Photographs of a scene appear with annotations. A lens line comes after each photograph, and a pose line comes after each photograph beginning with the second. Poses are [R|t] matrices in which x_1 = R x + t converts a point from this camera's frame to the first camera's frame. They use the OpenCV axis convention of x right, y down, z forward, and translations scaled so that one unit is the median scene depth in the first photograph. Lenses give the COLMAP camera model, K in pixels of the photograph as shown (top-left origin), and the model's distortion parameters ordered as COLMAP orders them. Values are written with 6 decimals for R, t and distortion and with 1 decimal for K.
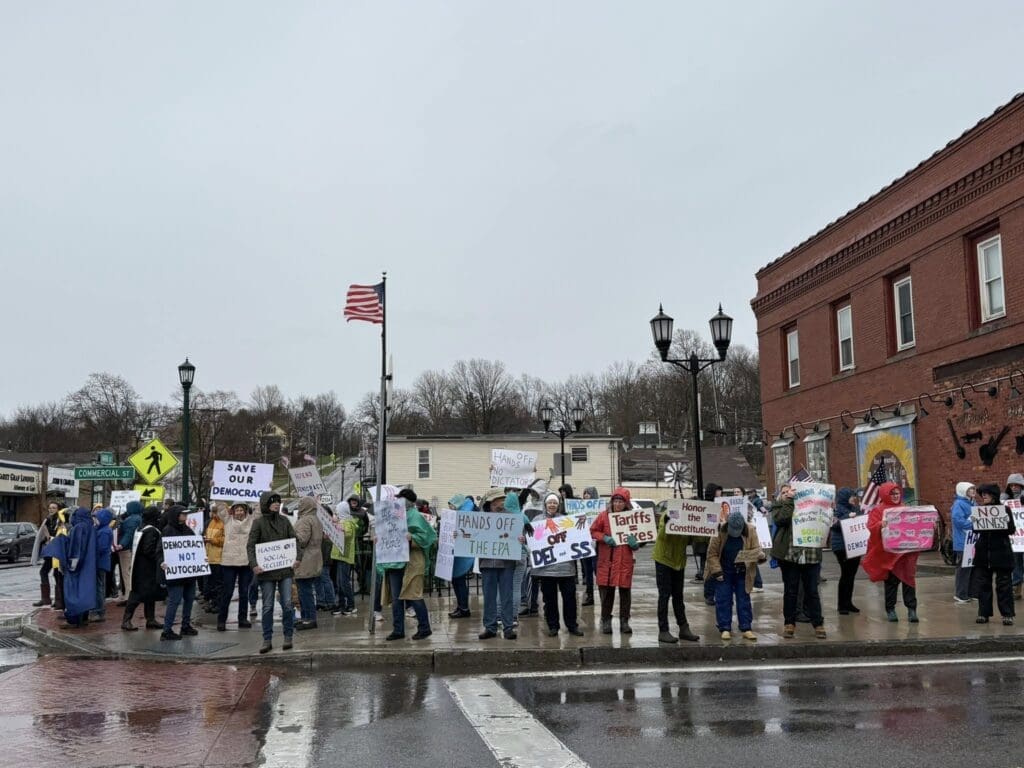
lens RADIAL K [[989.8, 0, 512.0], [0, 989.8, 384.0], [0, 0, 1]] dist [0.008414, 0.010749]
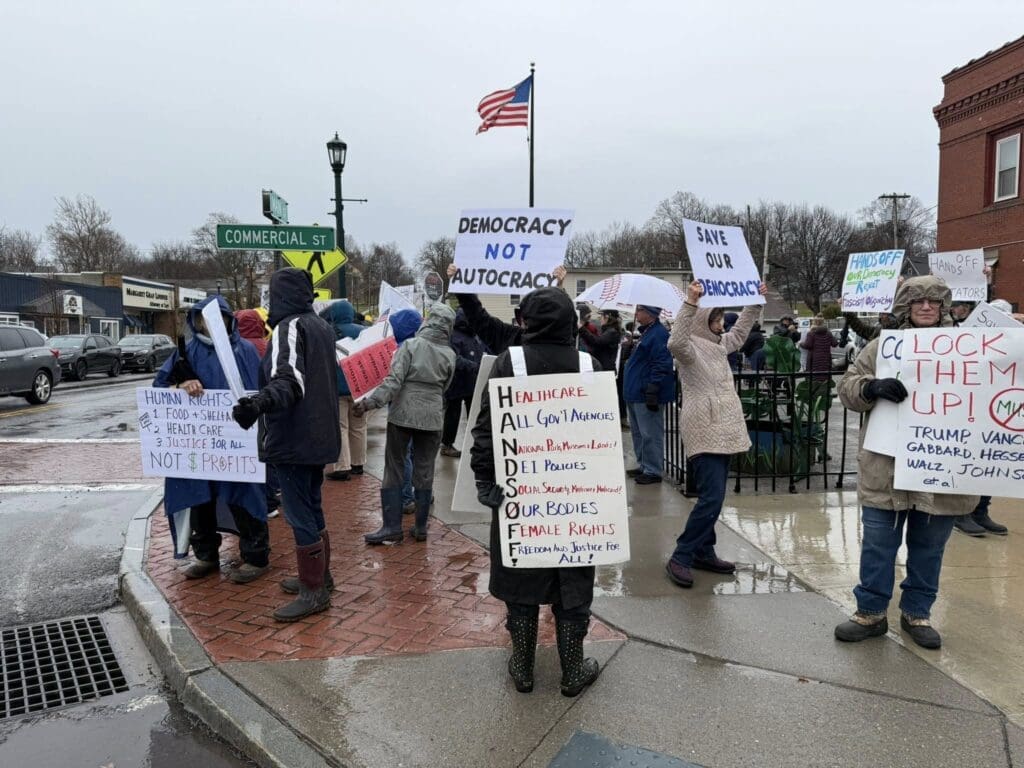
lens RADIAL K [[716.7, 0, 512.0], [0, 716.7, 384.0], [0, 0, 1]] dist [-0.006498, -0.002389]
pose [[0.999783, 0.020587, -0.003252, -0.089000], [-0.019571, 0.980956, 0.193241, 0.029034], [0.007169, -0.193135, 0.981146, 0.194141]]
